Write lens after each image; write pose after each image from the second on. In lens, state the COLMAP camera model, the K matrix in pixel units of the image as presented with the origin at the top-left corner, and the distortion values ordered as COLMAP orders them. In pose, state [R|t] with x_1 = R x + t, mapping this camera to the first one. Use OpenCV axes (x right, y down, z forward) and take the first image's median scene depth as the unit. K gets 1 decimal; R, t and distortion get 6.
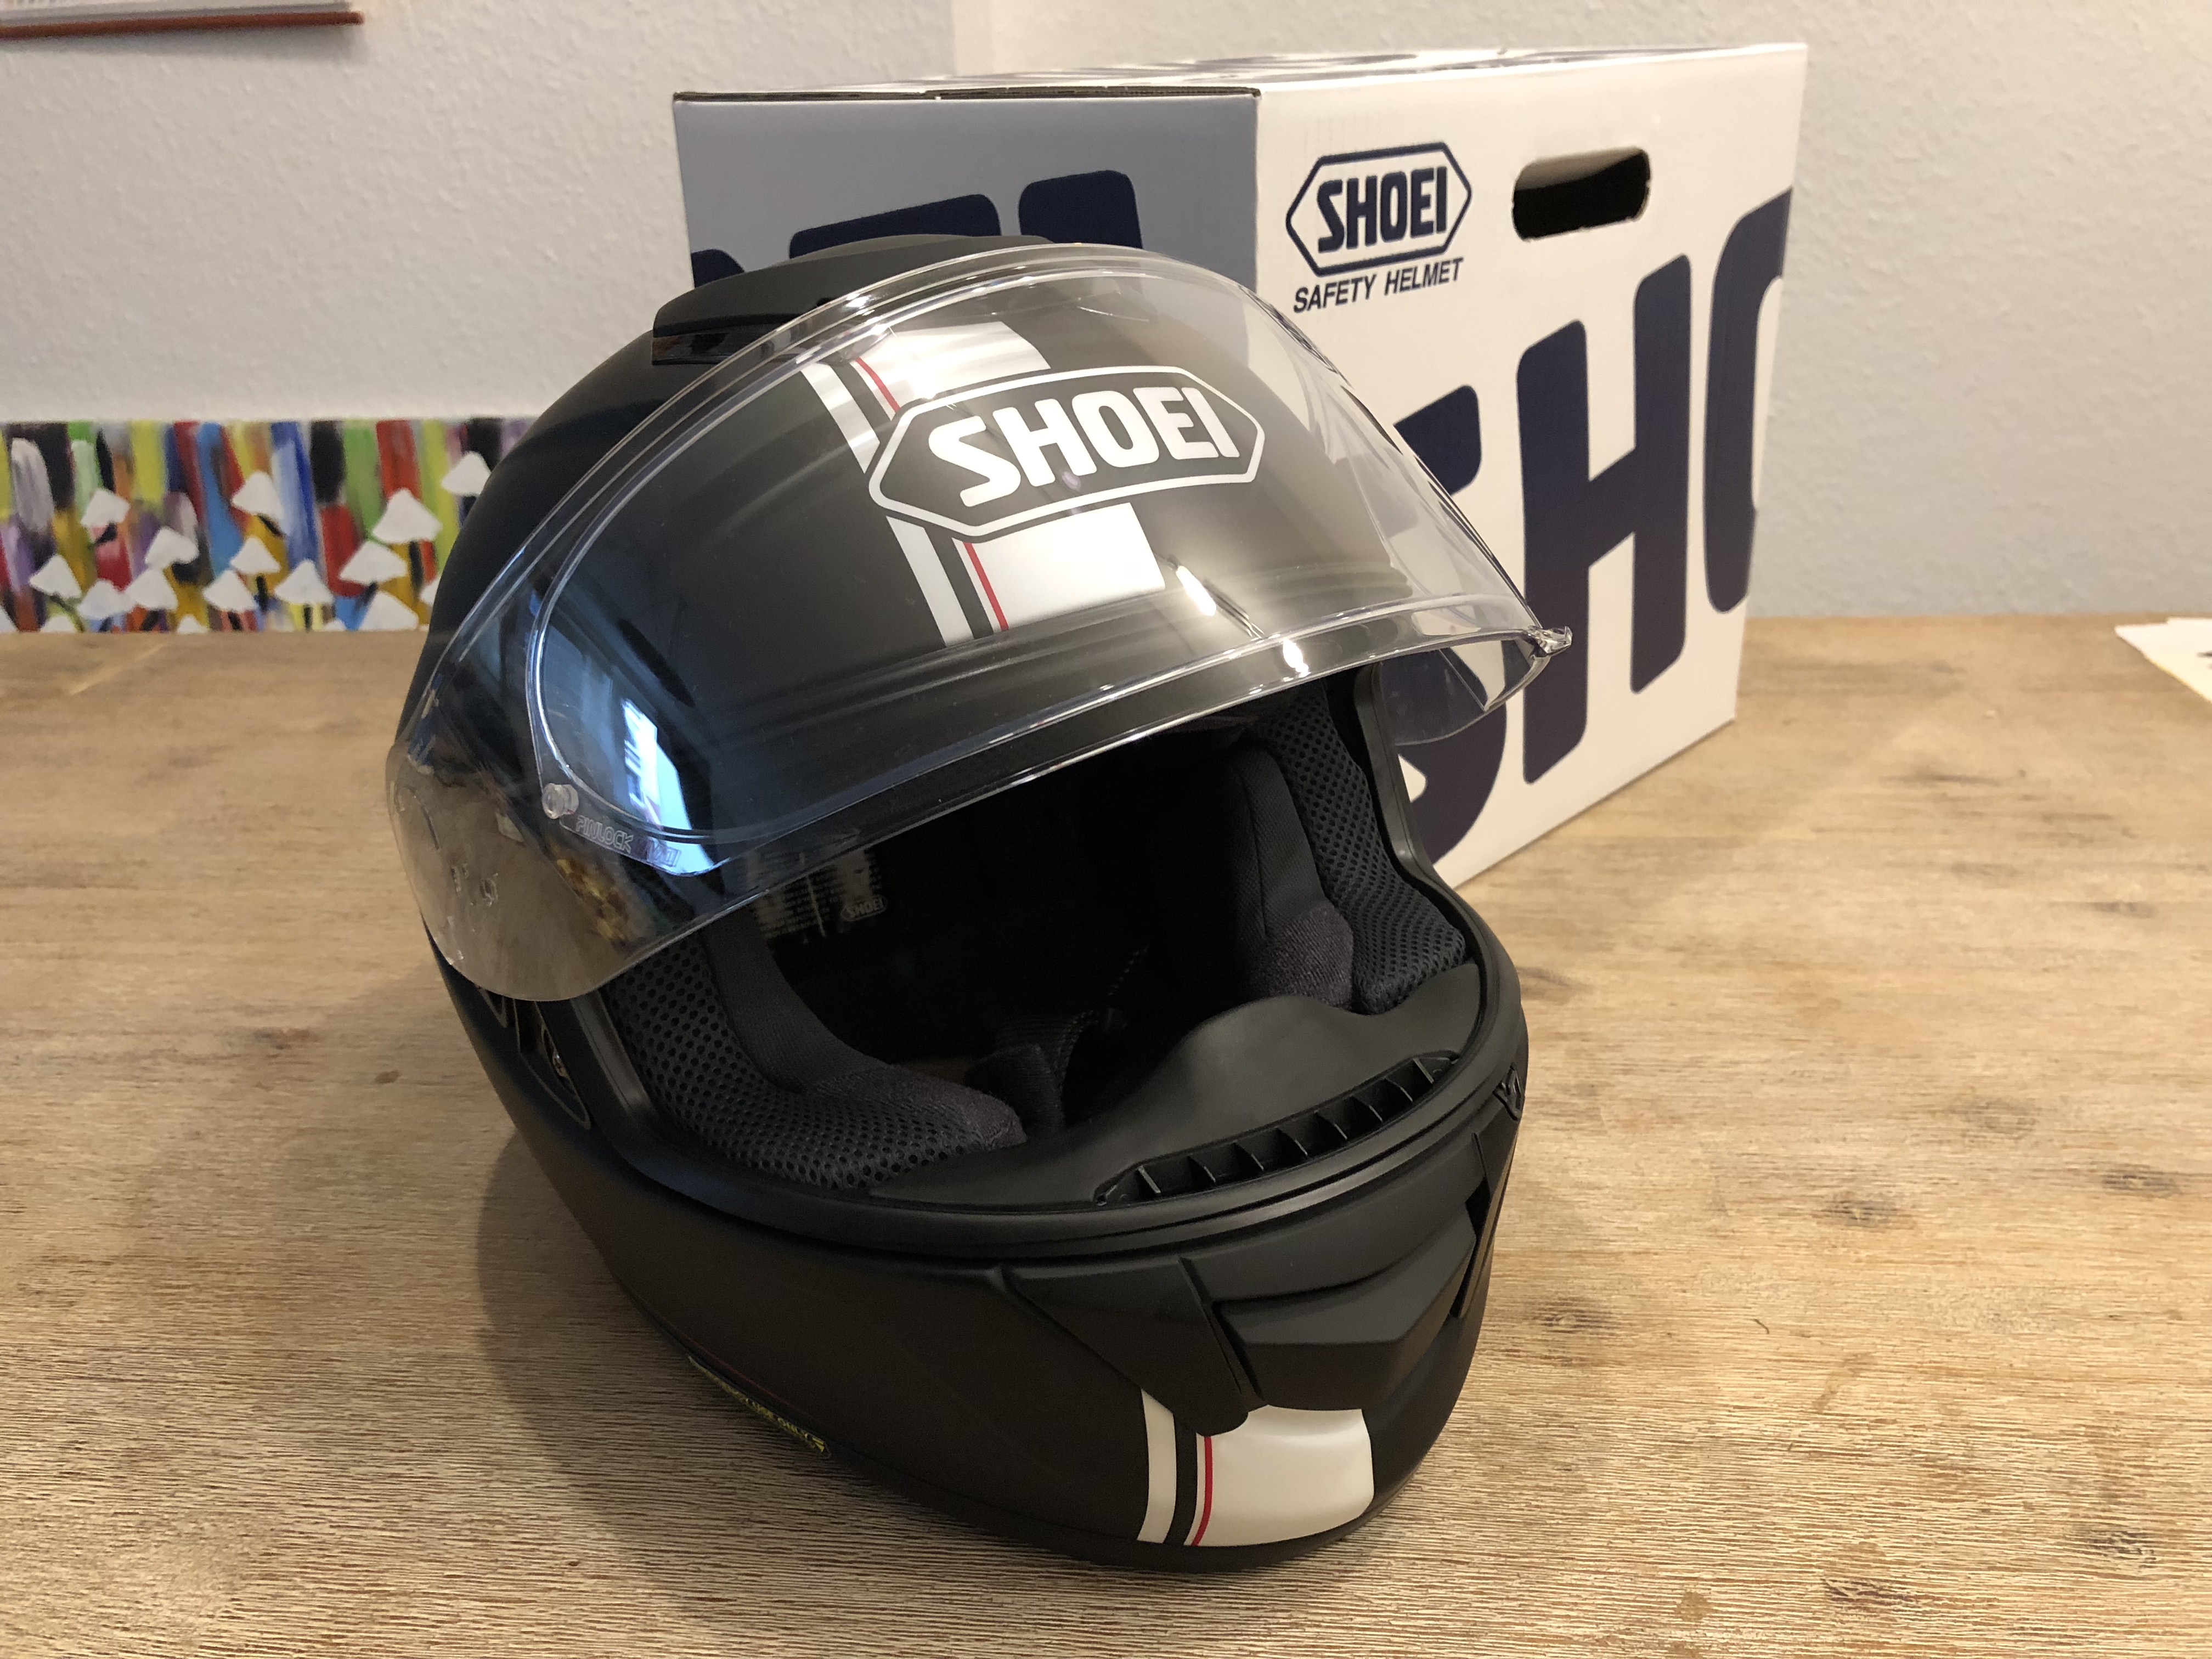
lens RADIAL K [[1822.2, 0, 1096.6], [0, 1822.2, 818.5], [0, 0, 1]] dist [0.001012, 0.005698]
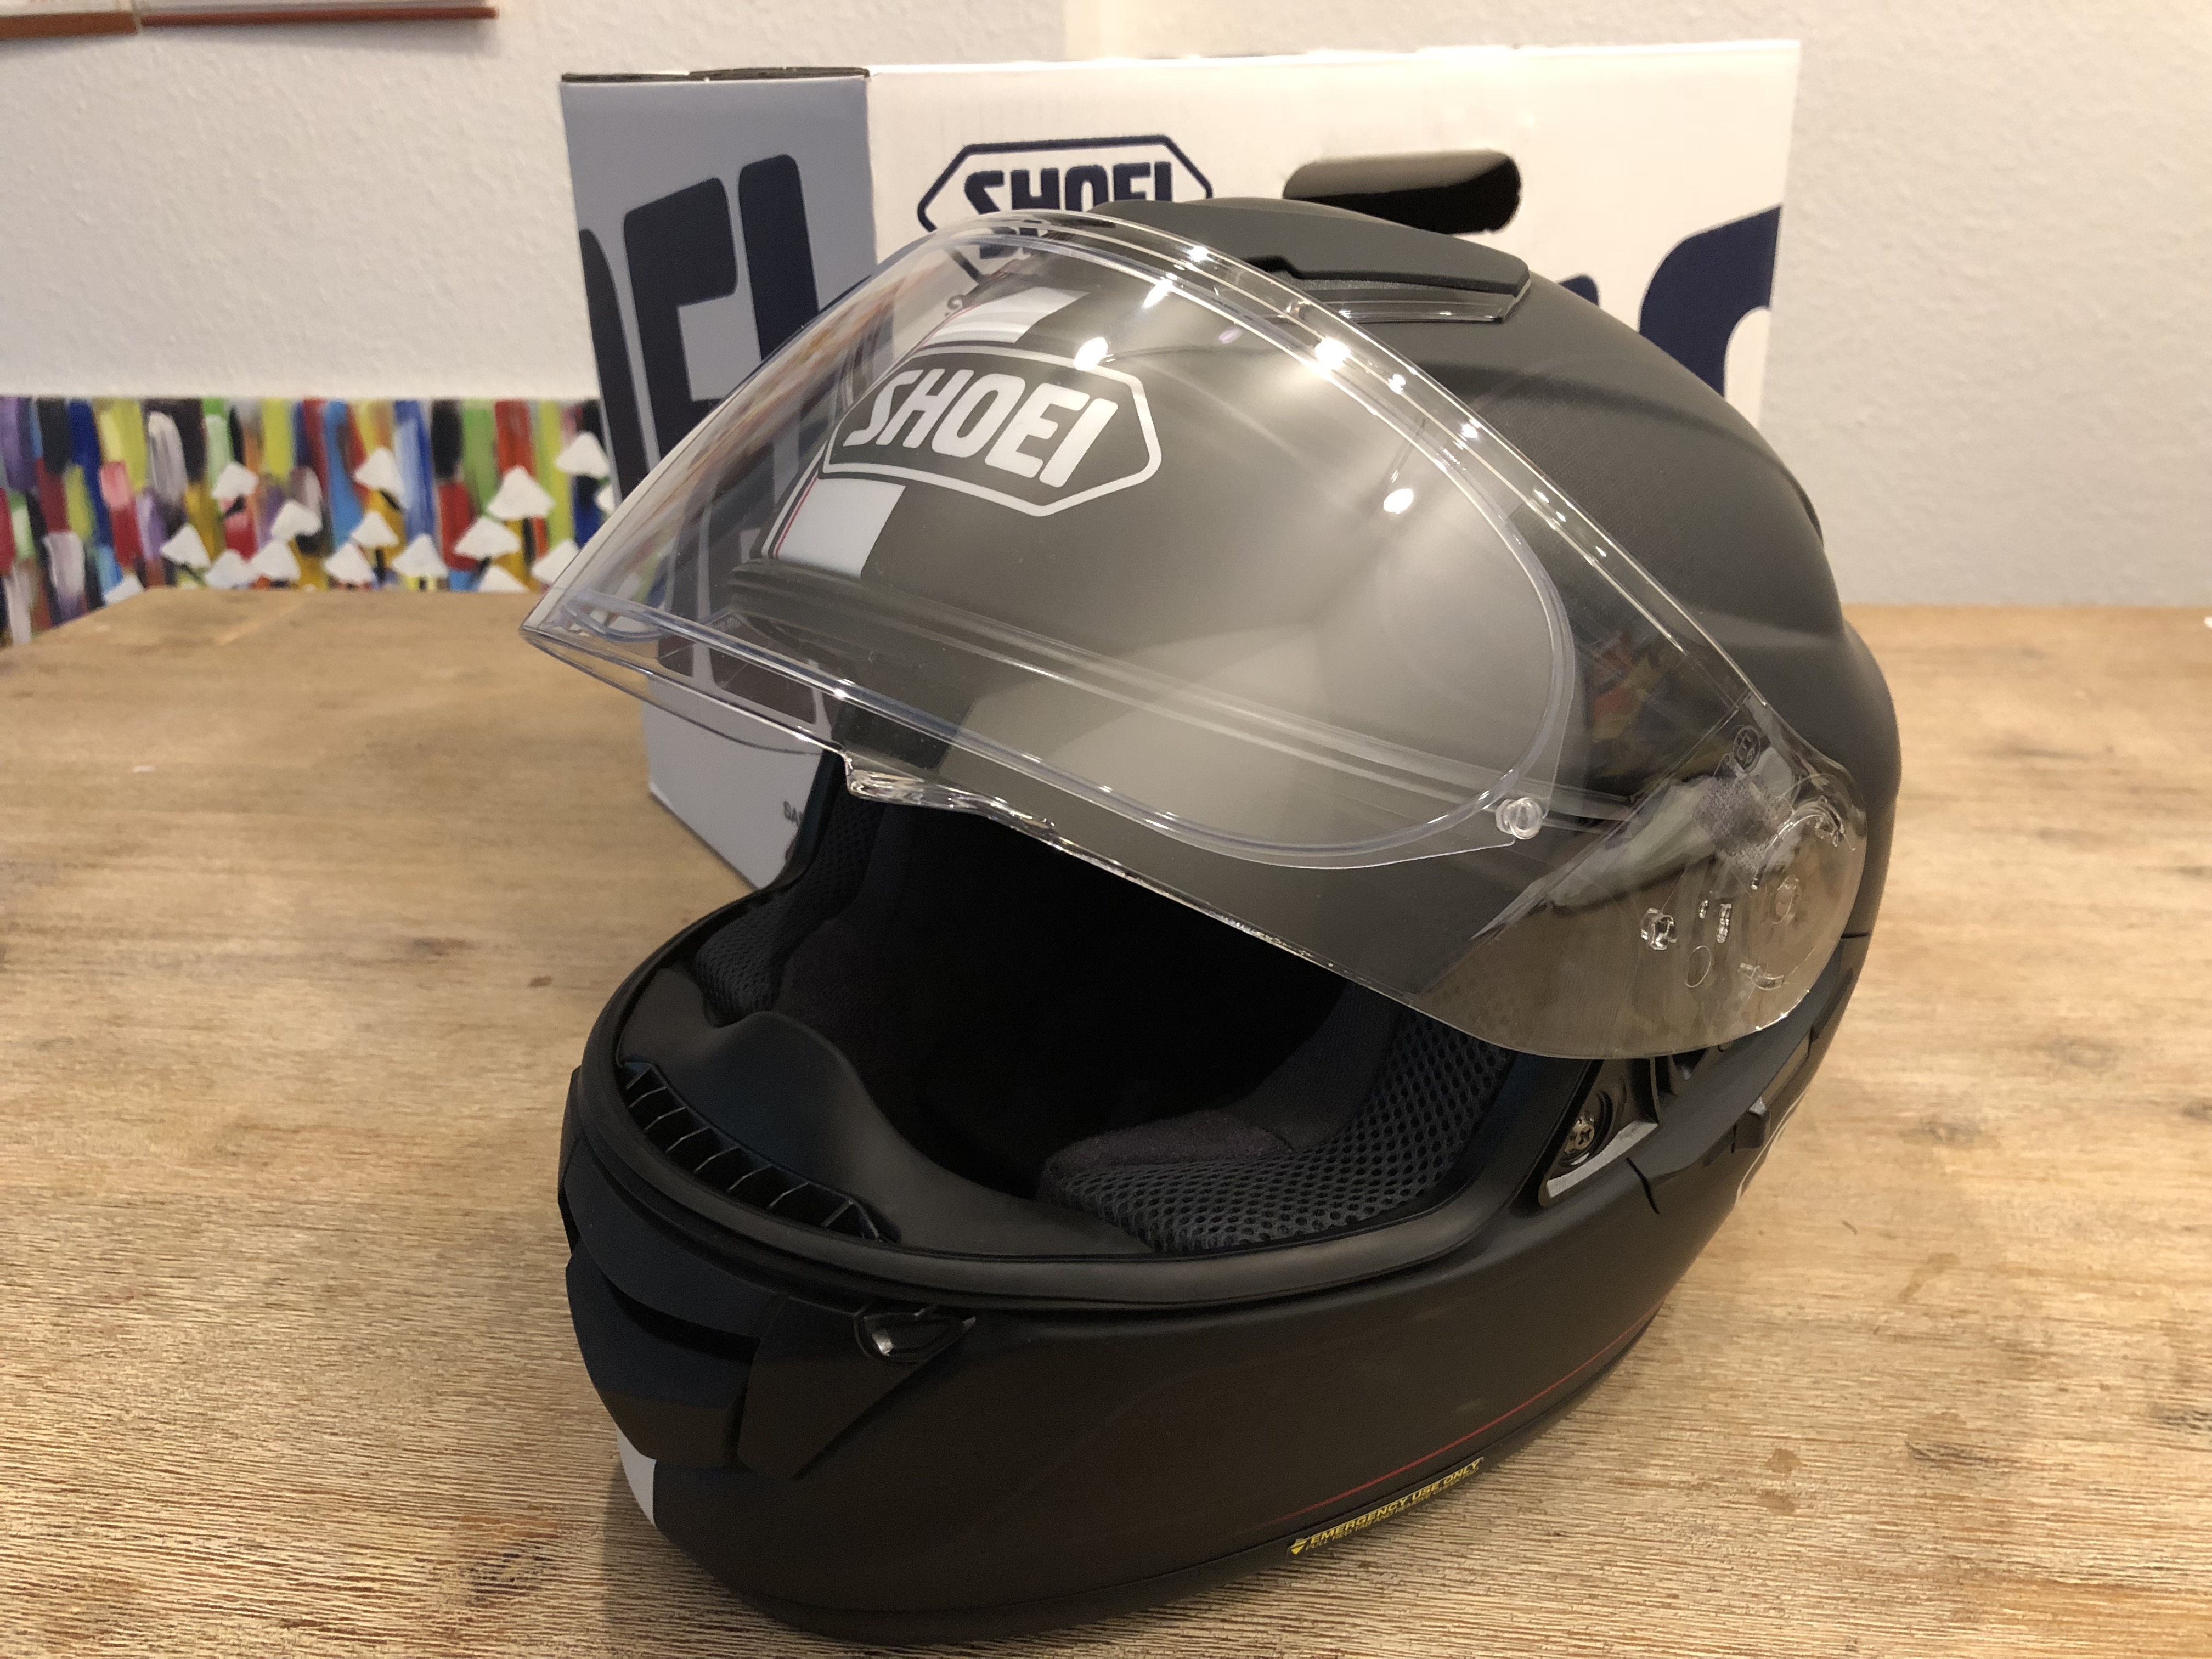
lens RADIAL K [[1822.2, 0, 1084.4], [0, 1822.2, 815.8], [0, 0, 1]] dist [0.001012, 0.005698]
pose [[0.998792, 0.027779, -0.040539, -0.026234], [-0.028134, 0.999571, -0.008190, 0.038460], [0.040294, 0.009321, 0.999144, -0.047405]]
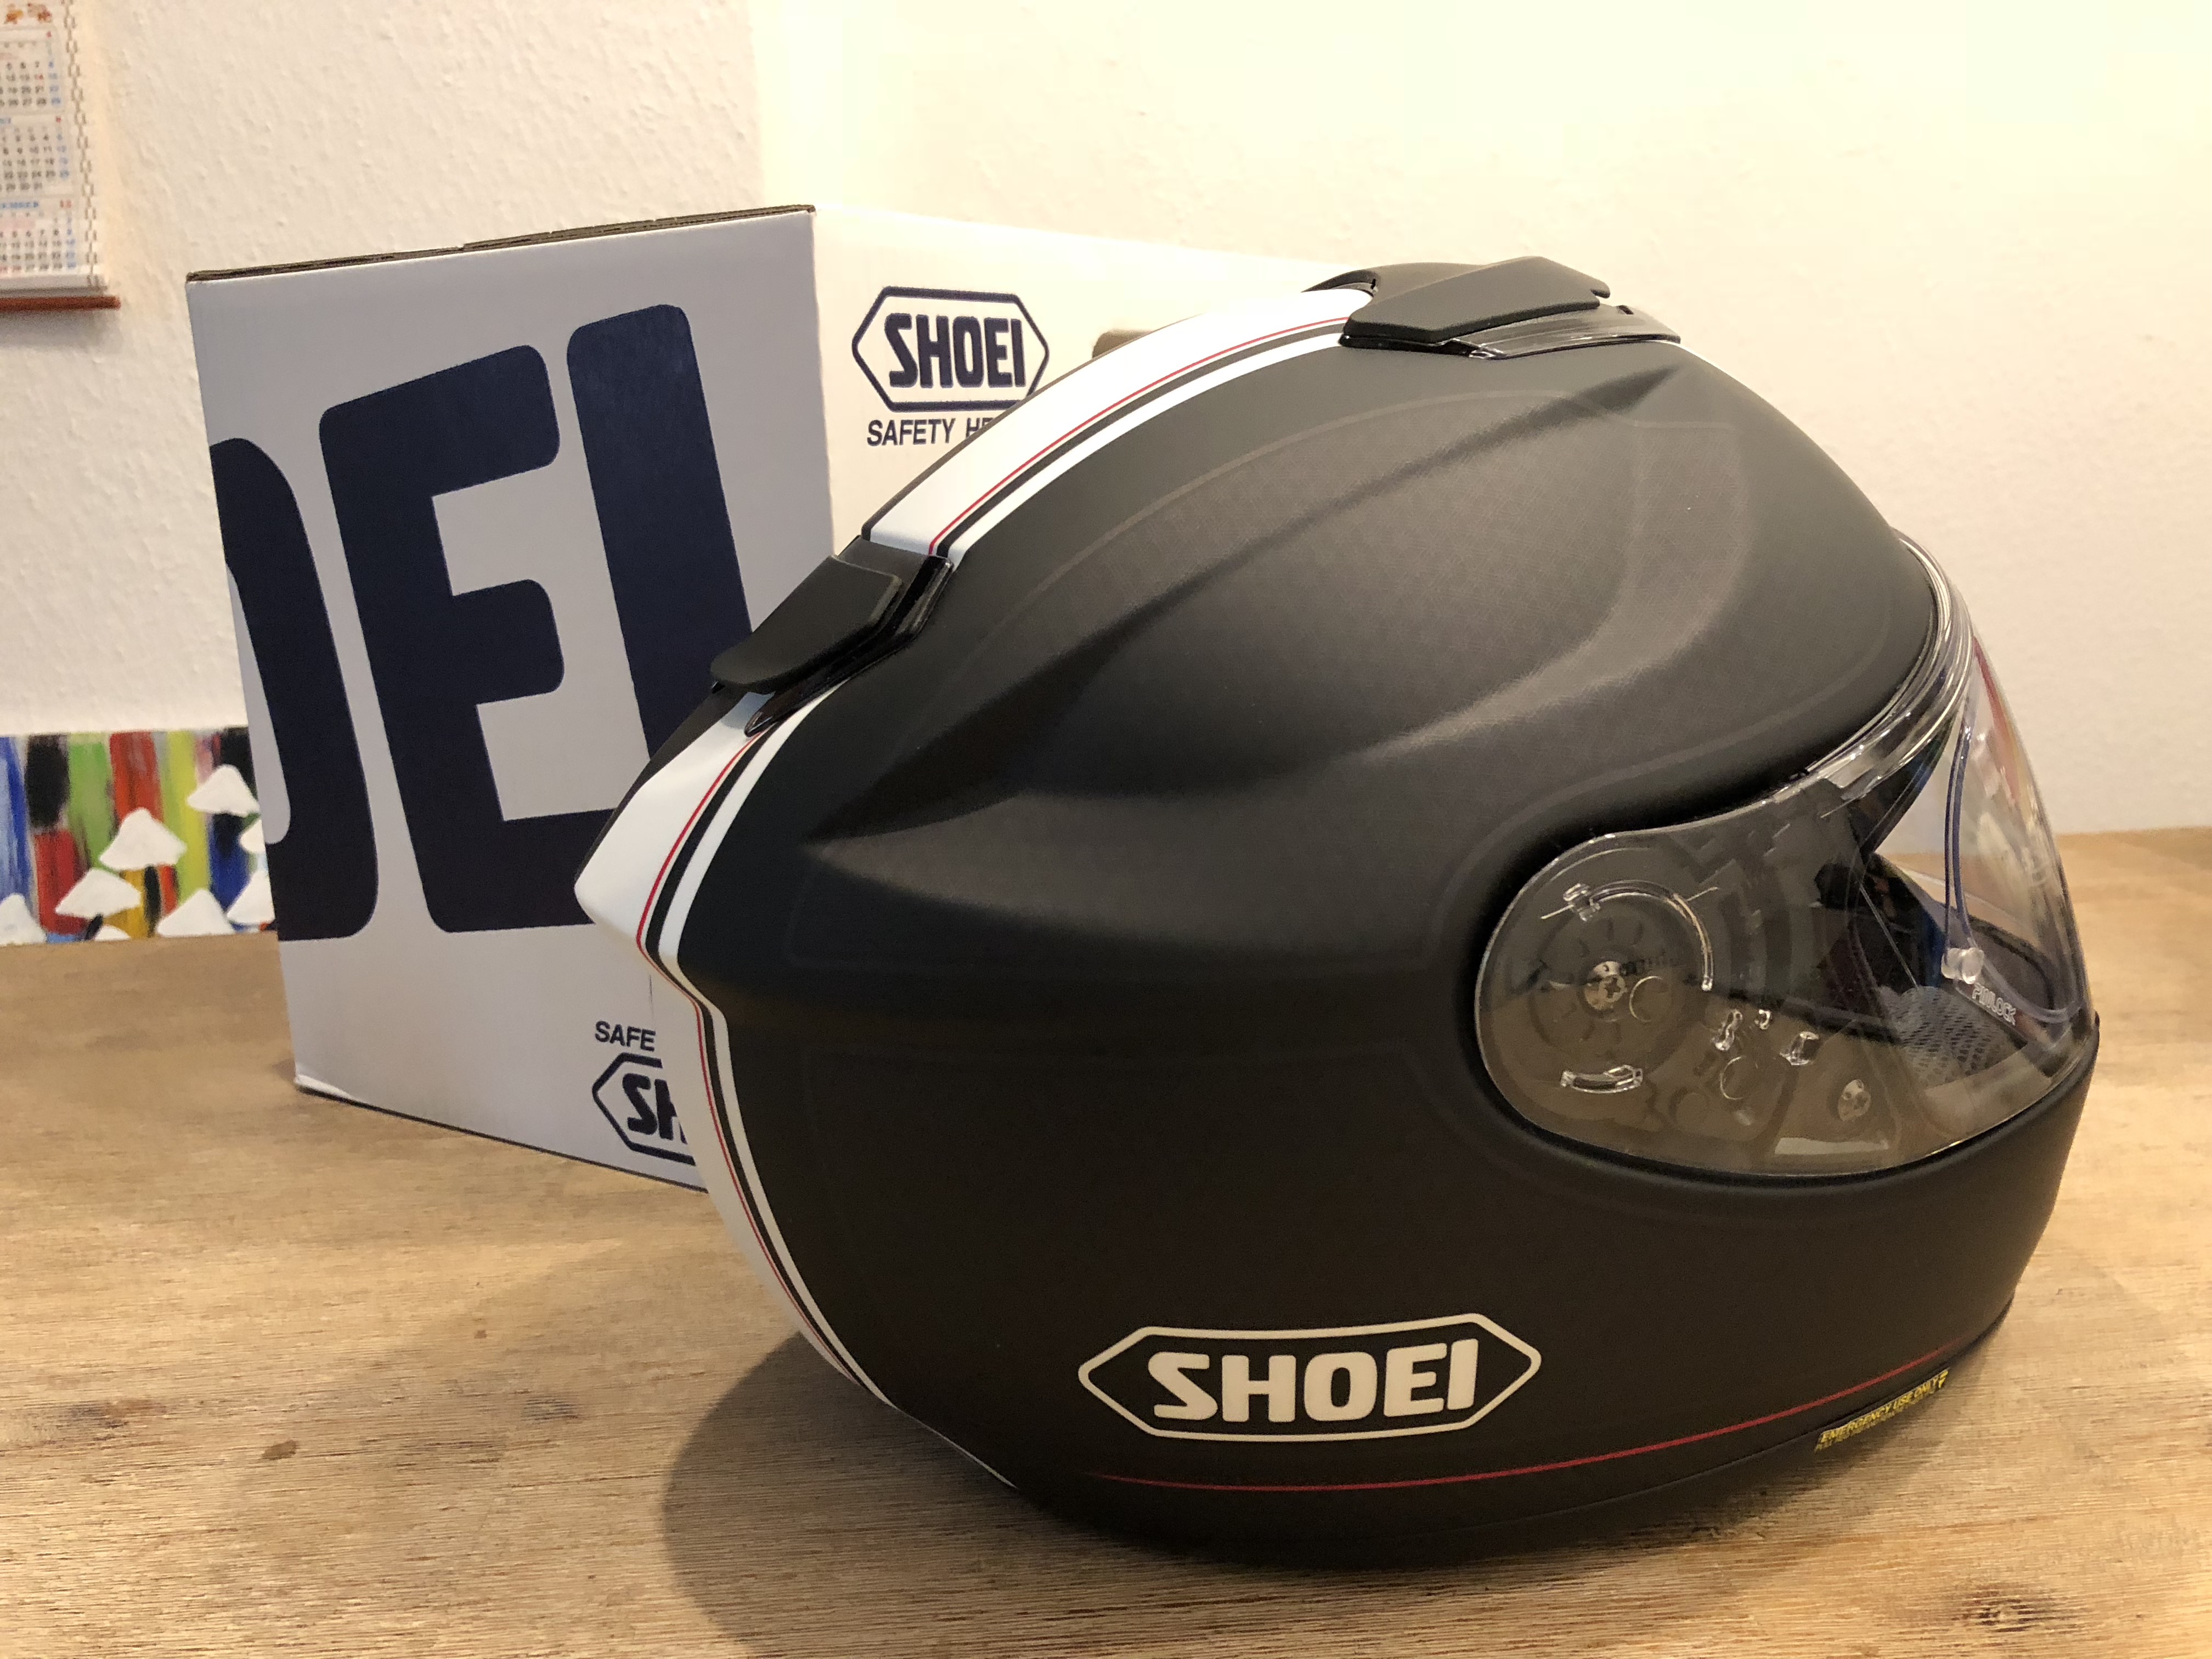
lens RADIAL K [[1822.2, 0, 1106.6], [0, 1822.2, 827.8], [0, 0, 1]] dist [0.001012, 0.005698]
pose [[0.985414, -0.031828, 0.167174, -0.155316], [0.062950, 0.980849, -0.184316, 0.046145], [-0.158106, 0.192151, 0.968546, 0.170830]]
